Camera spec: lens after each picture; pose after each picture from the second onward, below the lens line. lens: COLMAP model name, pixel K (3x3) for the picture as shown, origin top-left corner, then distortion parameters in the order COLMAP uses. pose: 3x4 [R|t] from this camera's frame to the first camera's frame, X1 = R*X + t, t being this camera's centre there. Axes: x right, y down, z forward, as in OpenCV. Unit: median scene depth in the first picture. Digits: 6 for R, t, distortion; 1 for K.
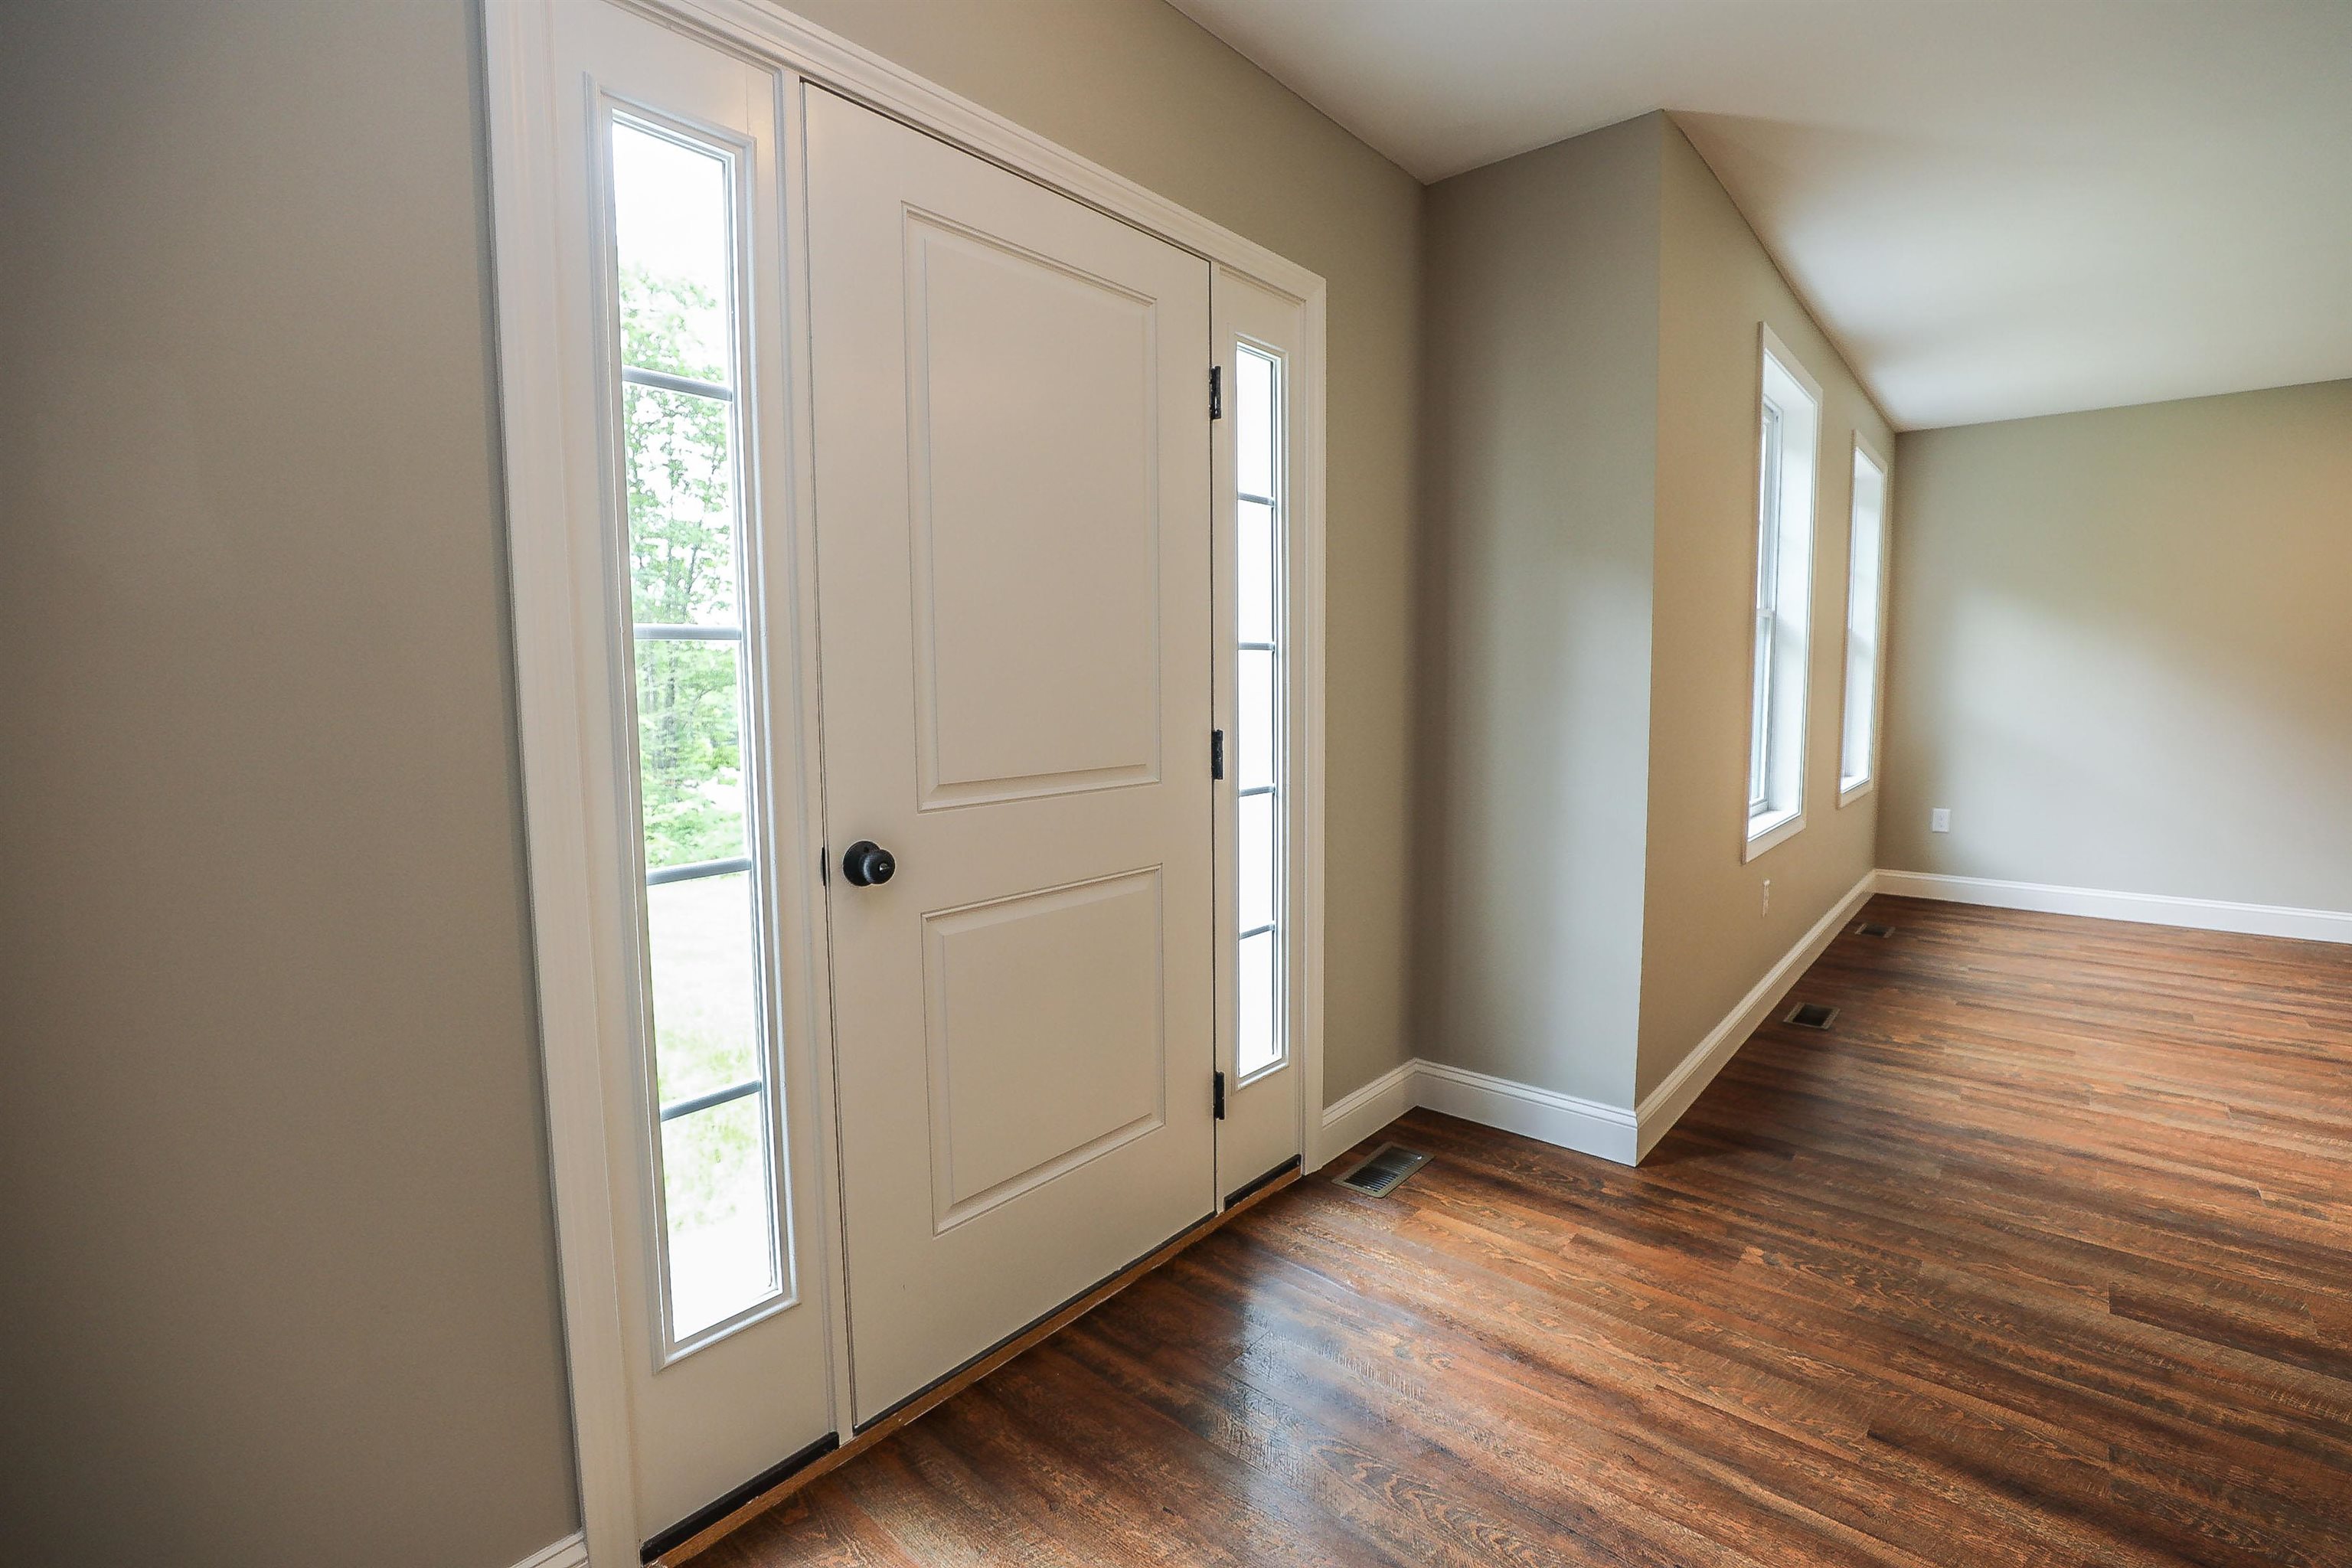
lens RADIAL K [[1071.8, 0, 1178.5], [0, 1071.8, 780.6], [0, 0, 1]] dist [-0.044430, 0.013108]
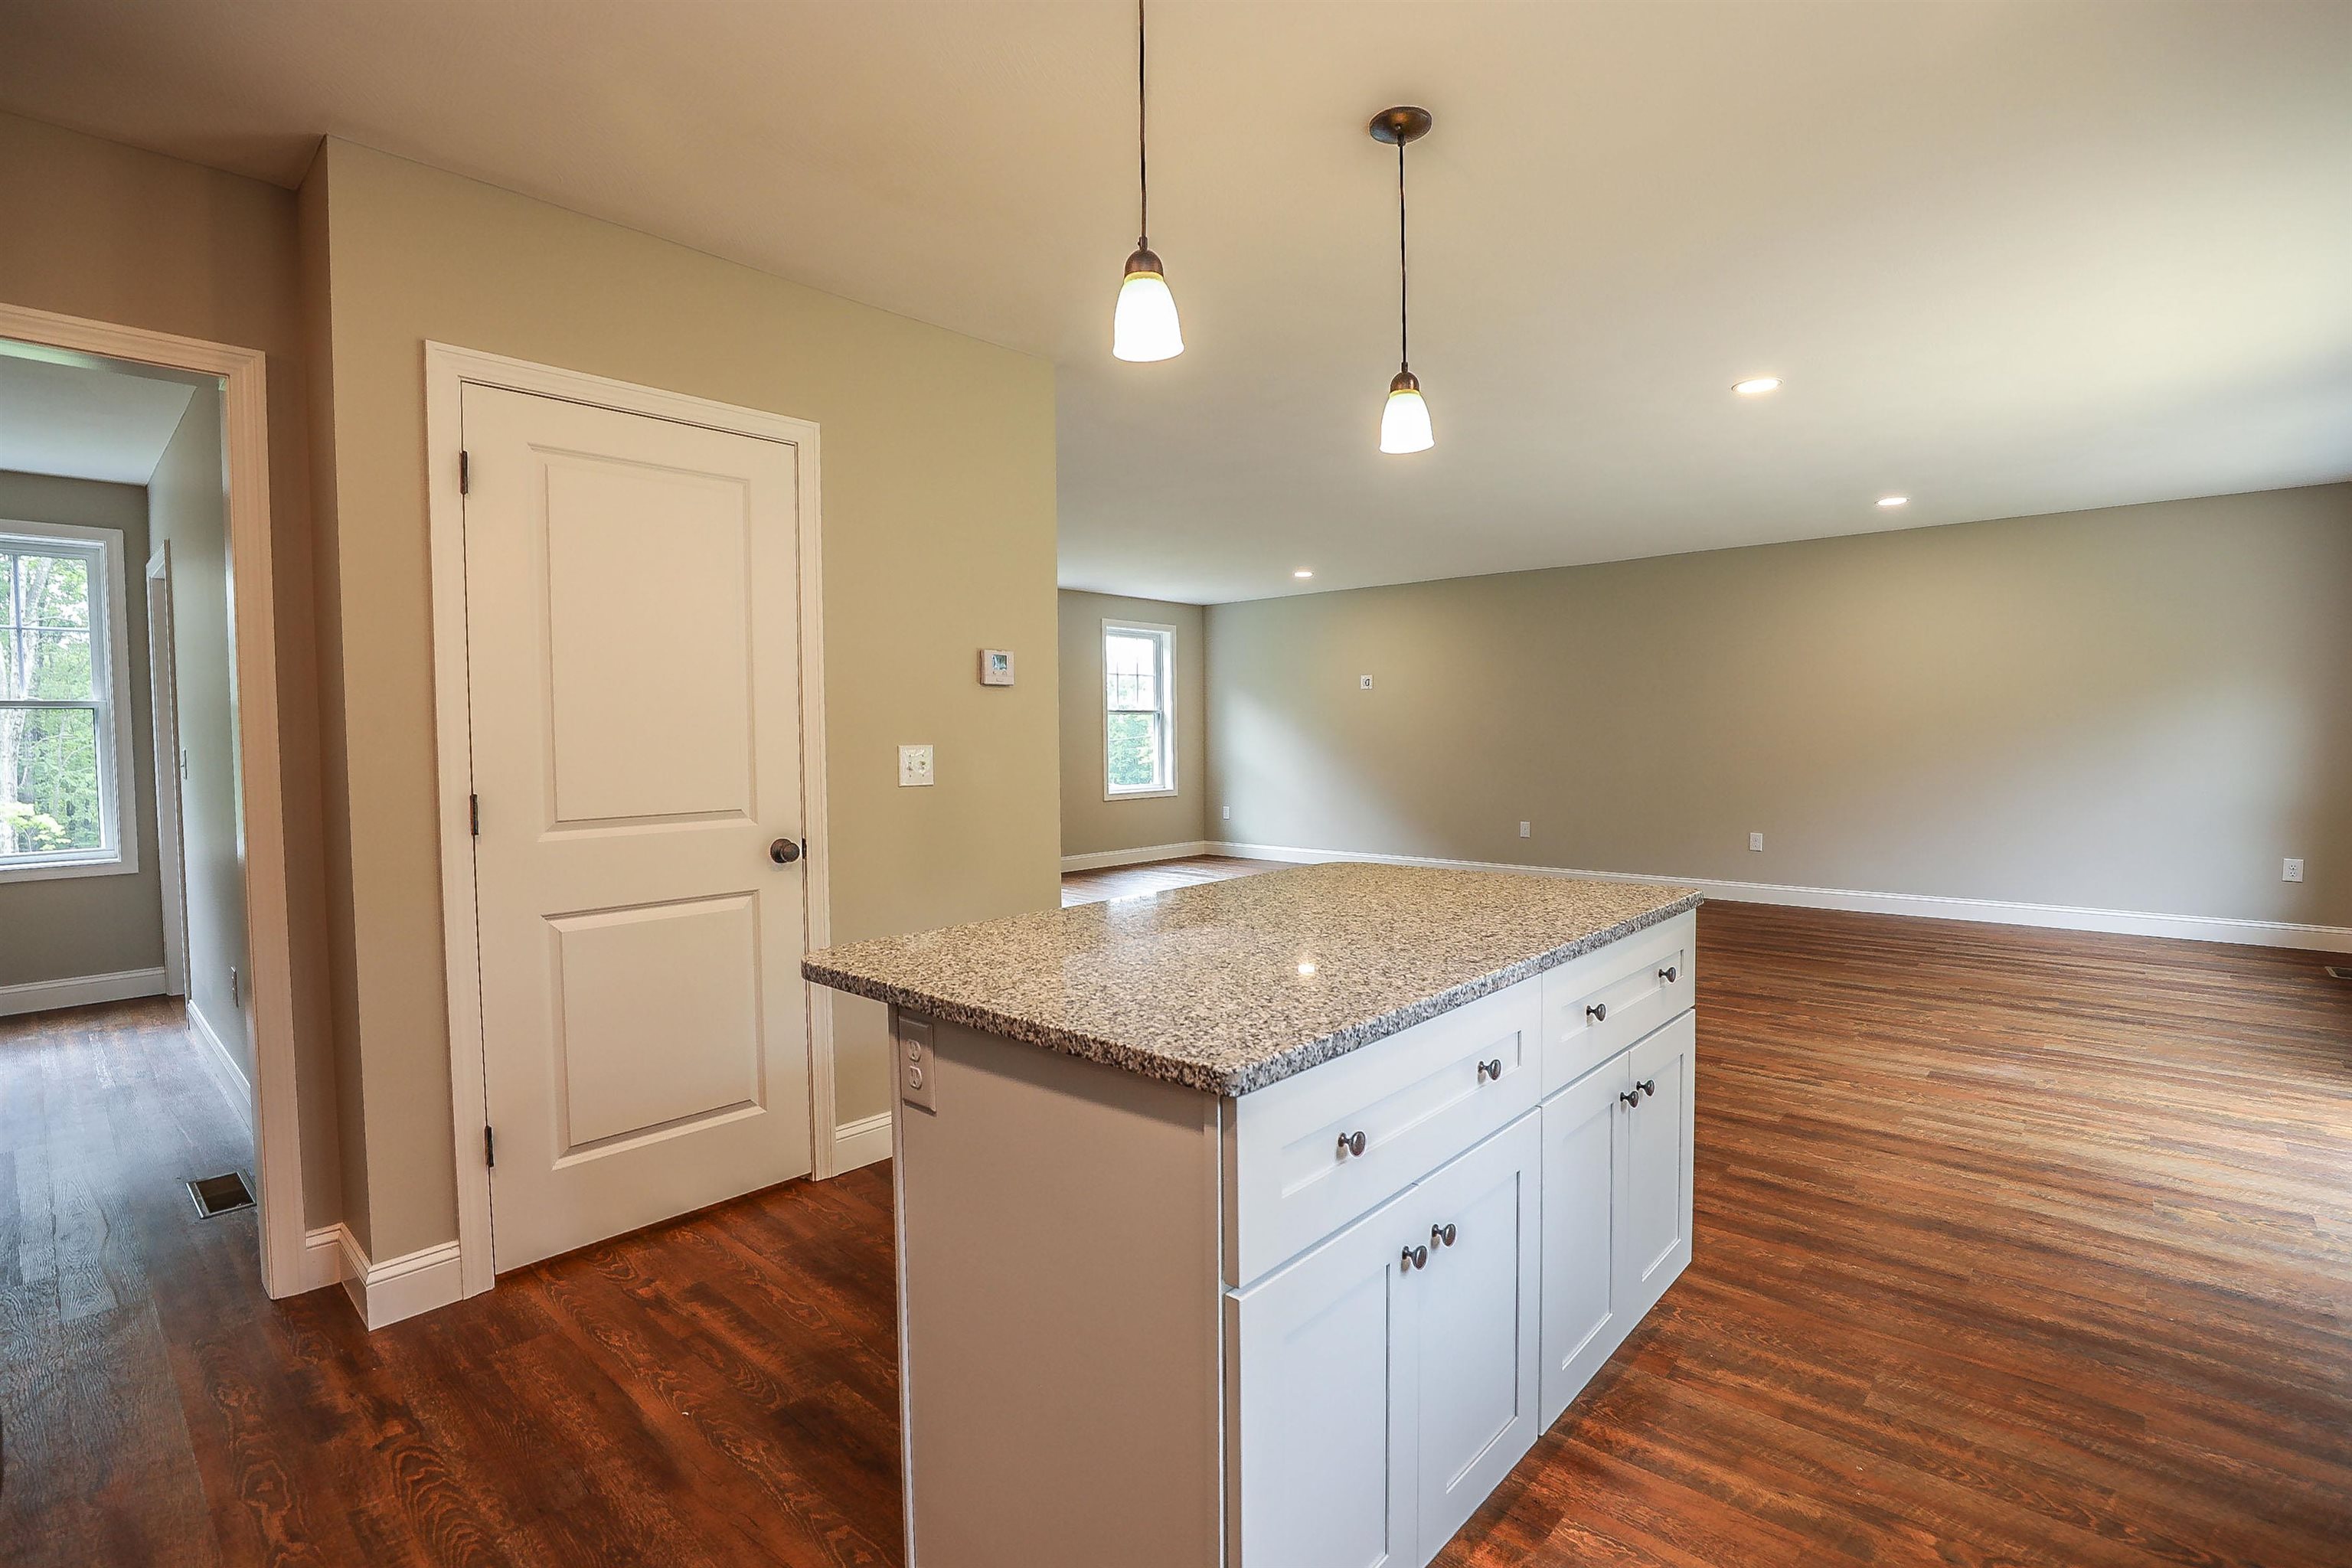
lens RADIAL K [[1093.4, 0, 1176.0], [0, 1093.4, 784.0], [0, 0, 1]] dist [-0.043422, 0.013233]
pose [[0.999343, -0.003225, -0.036098, 1.330147], [0.001356, 0.998663, -0.051670, 0.162193], [0.036217, 0.051587, 0.998012, -1.744042]]
